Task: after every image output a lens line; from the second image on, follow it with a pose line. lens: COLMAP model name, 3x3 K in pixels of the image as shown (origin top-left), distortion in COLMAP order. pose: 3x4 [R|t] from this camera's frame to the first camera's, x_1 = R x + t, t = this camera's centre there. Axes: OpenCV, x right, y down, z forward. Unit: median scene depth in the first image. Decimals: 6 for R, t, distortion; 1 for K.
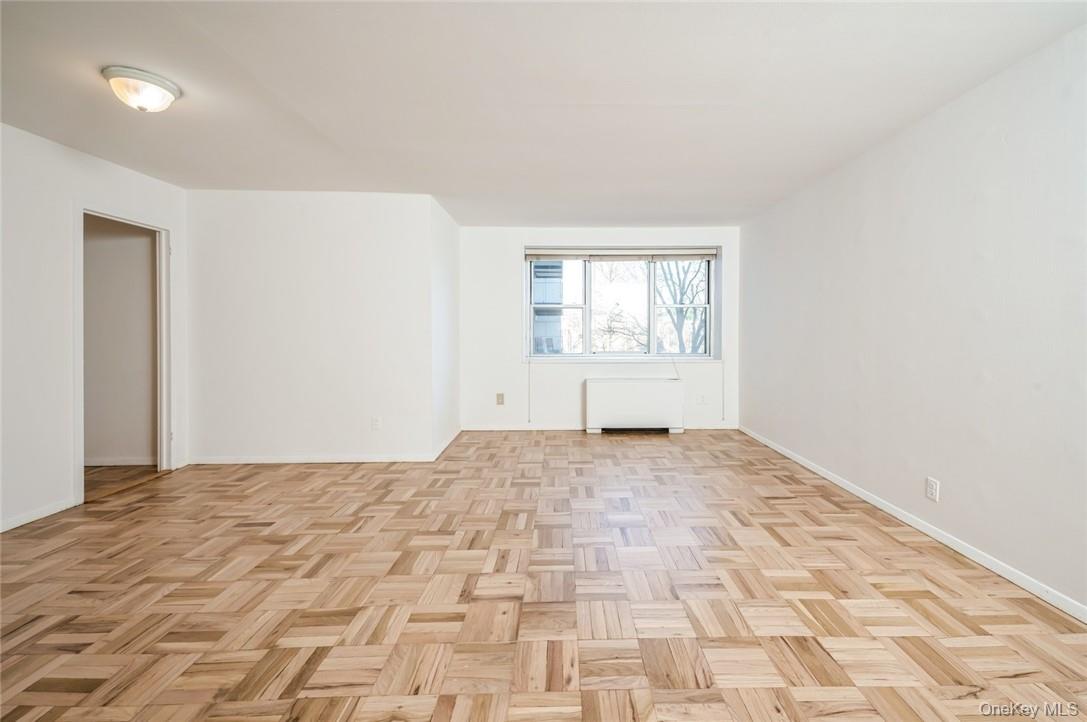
lens RADIAL K [[426.6, 0, 572.2], [0, 426.6, 332.1], [0, 0, 1]] dist [0.042915, -0.013506]
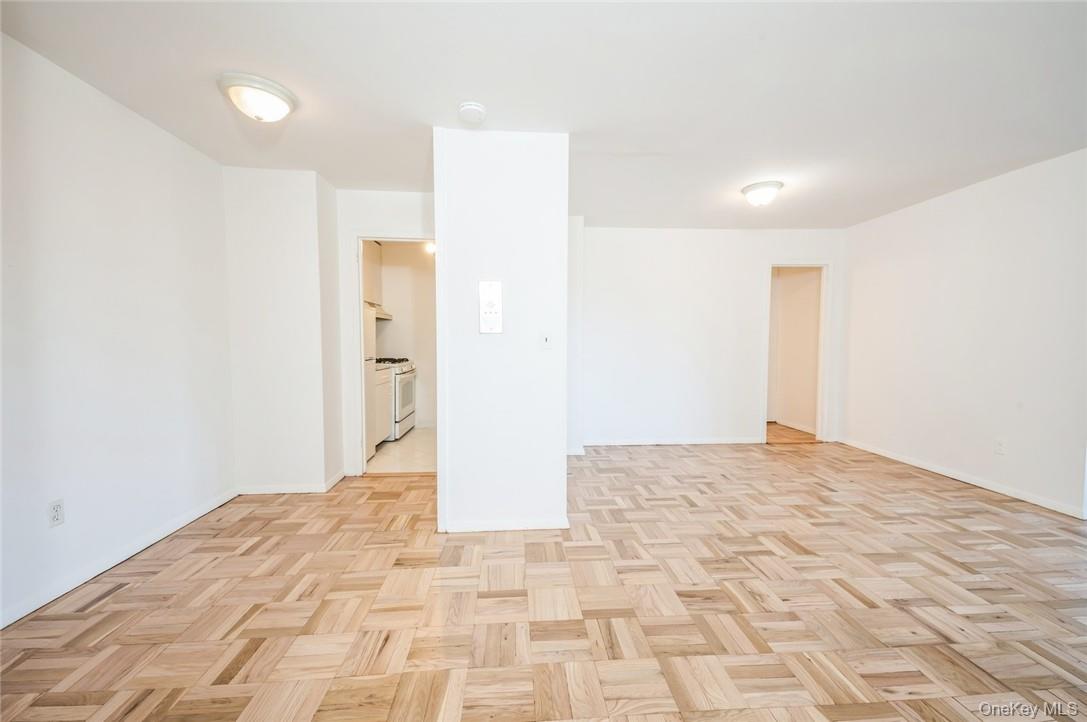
lens RADIAL K [[422.0, 0, 545.3], [0, 422.0, 361.2], [0, 0, 1]] dist [0.049505, -0.017468]
pose [[0.053416, 0.047169, -0.997458, 0.584921], [0.001566, 0.998879, 0.047320, 0.001660], [0.998571, -0.004090, 0.053283, 0.111205]]
